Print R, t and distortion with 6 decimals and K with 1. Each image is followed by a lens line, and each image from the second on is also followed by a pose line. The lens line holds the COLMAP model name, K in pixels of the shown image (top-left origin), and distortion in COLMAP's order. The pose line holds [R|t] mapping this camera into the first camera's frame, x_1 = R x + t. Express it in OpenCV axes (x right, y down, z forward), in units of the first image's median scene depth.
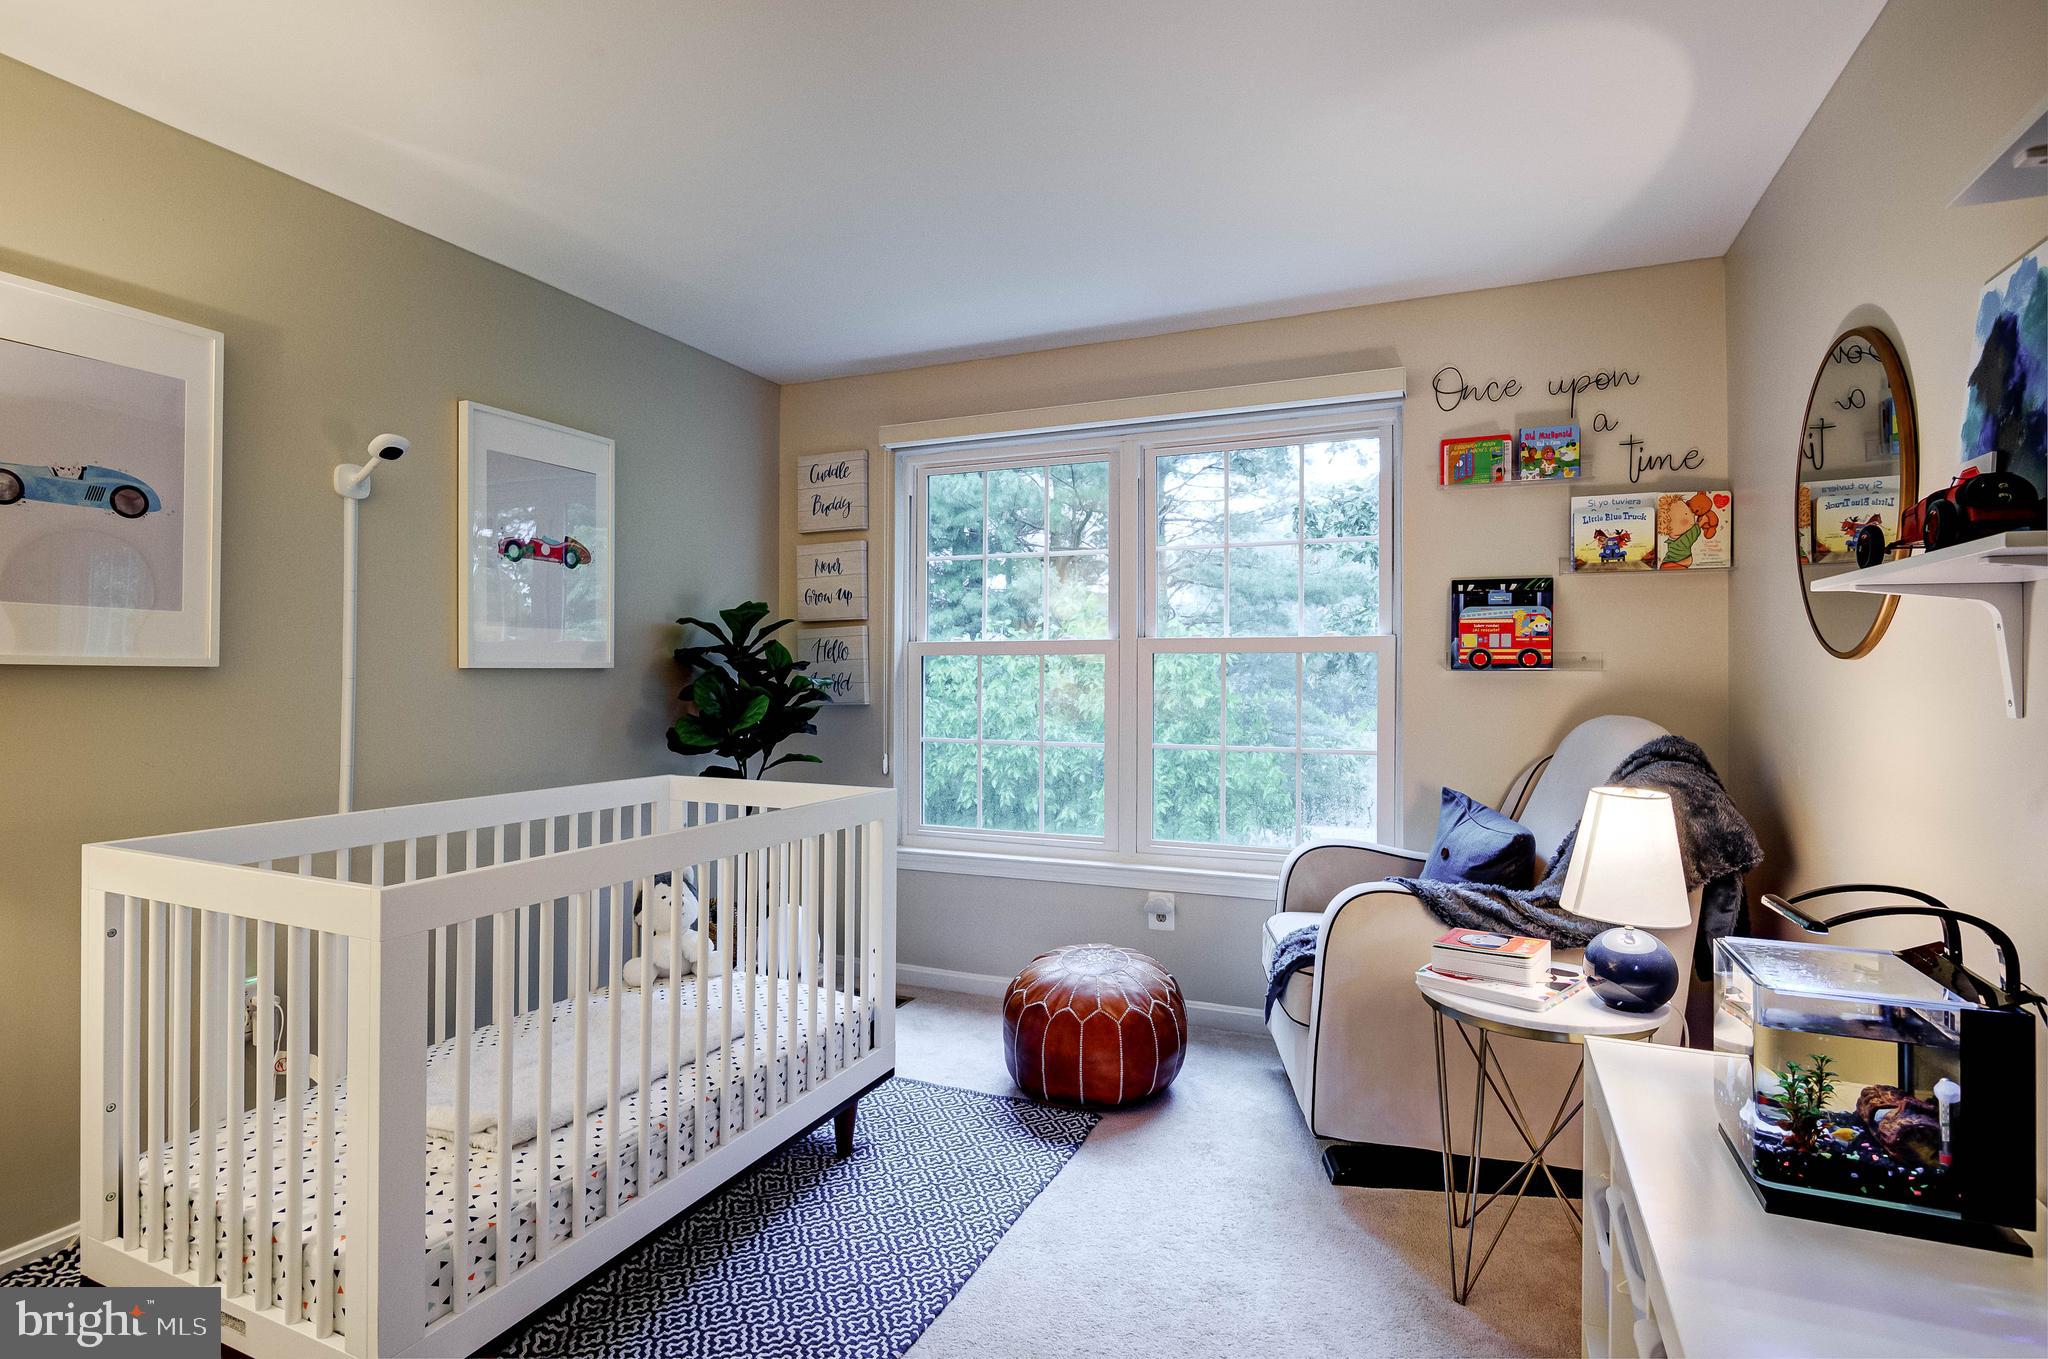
lens RADIAL K [[1029.5, 0, 1022.5], [0, 1029.5, 673.0], [0, 0, 1]] dist [-0.005650, -0.002234]
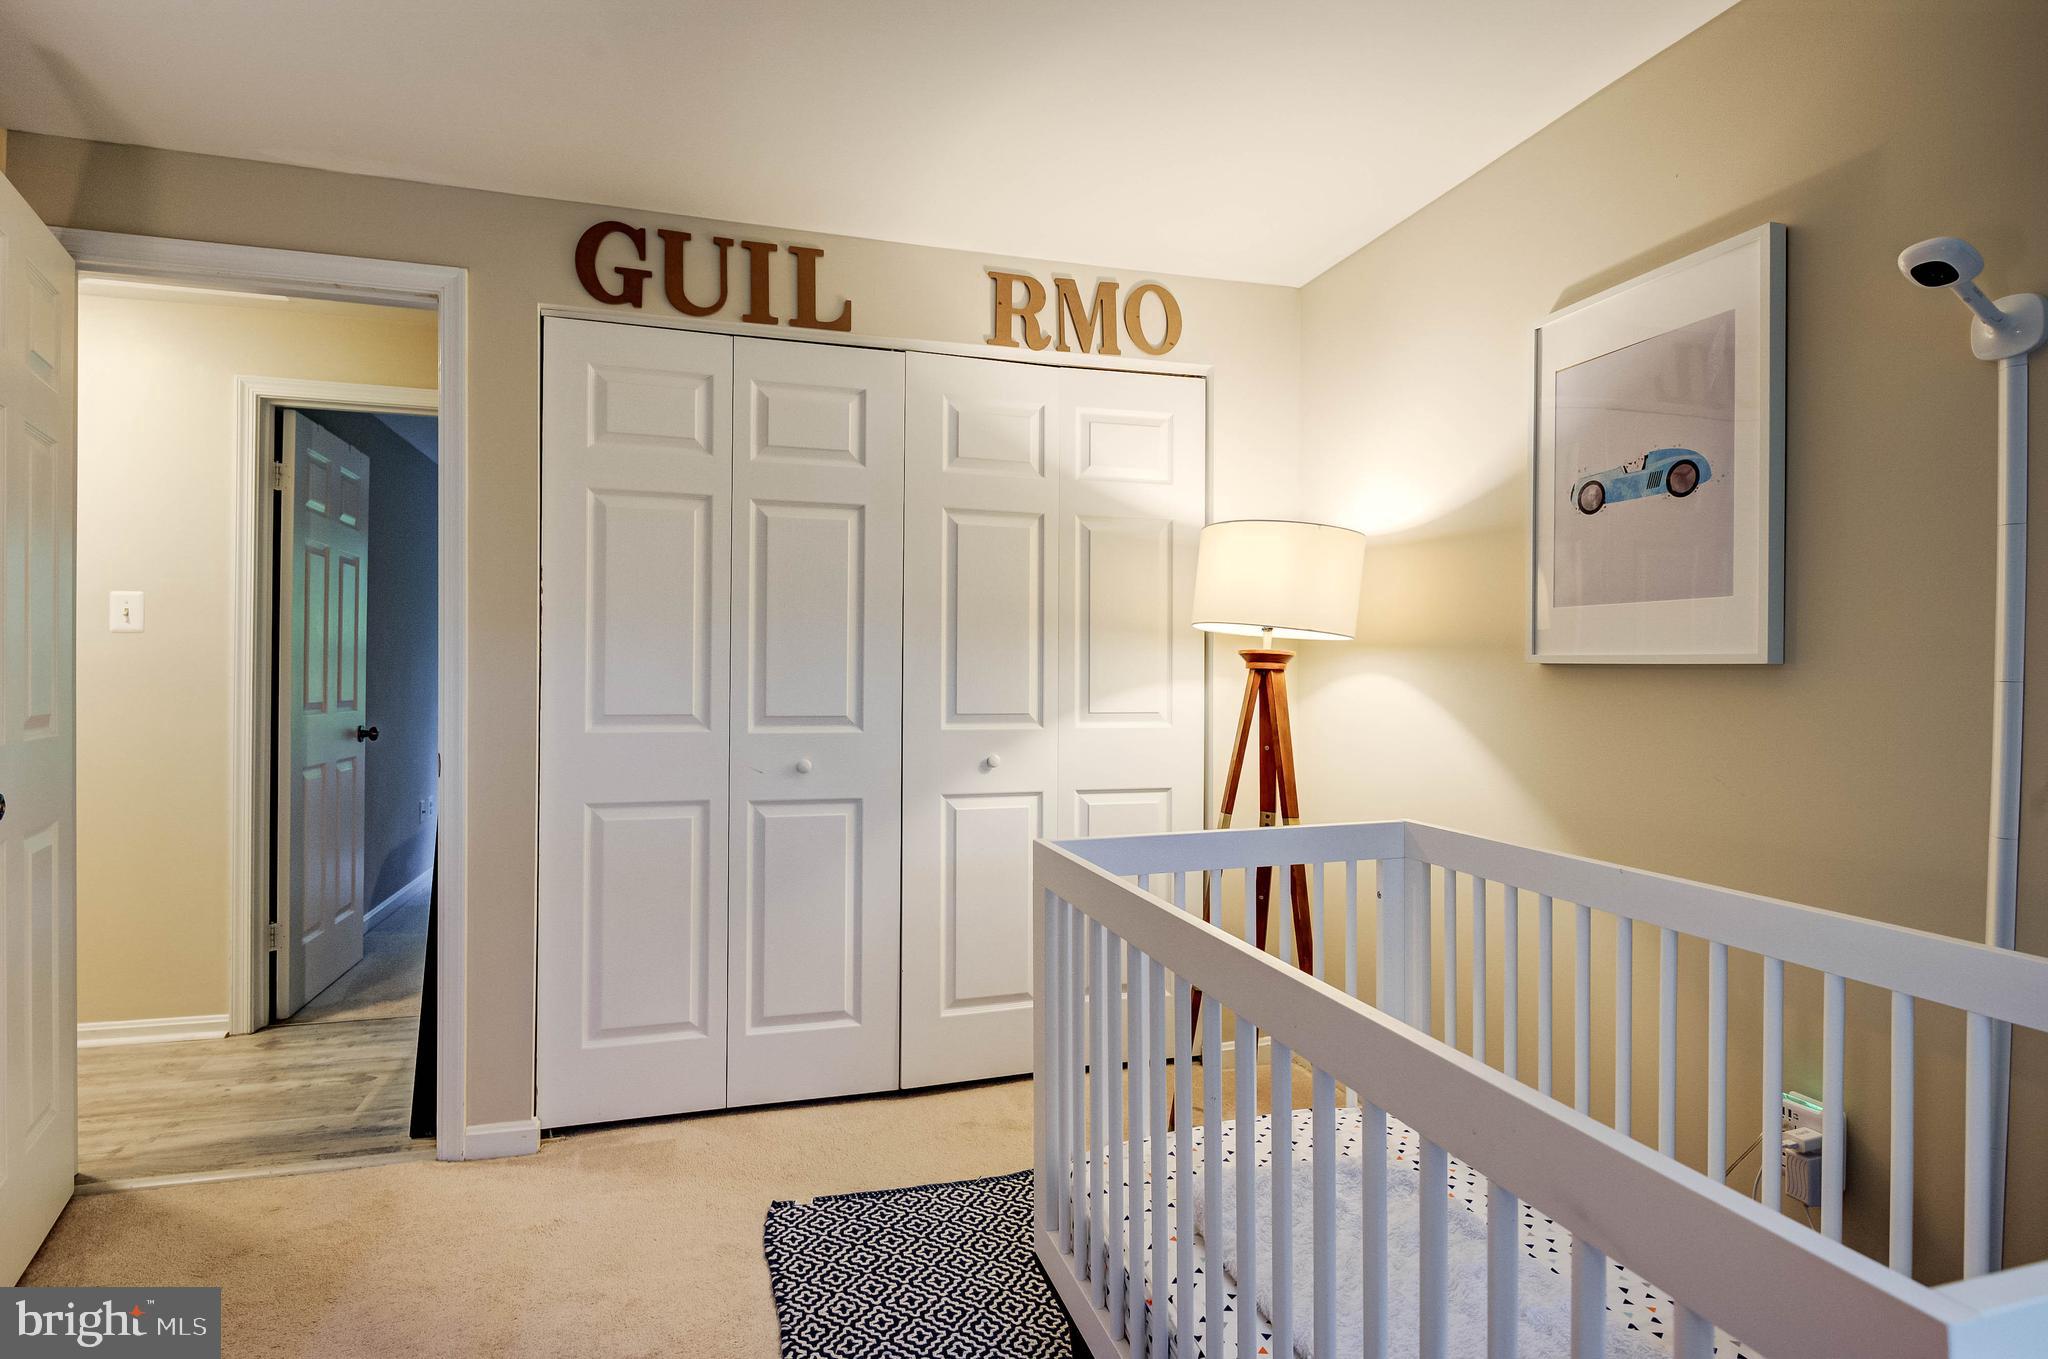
lens RADIAL K [[1029.5, 0, 1017.7], [0, 1029.5, 674.4], [0, 0, 1]] dist [-0.005650, -0.002234]
pose [[-0.752730, -0.007272, -0.658289, 0.138912], [-0.005208, 0.999973, -0.005092, 0.008981], [0.658309, -0.000405, -0.752748, 1.273336]]
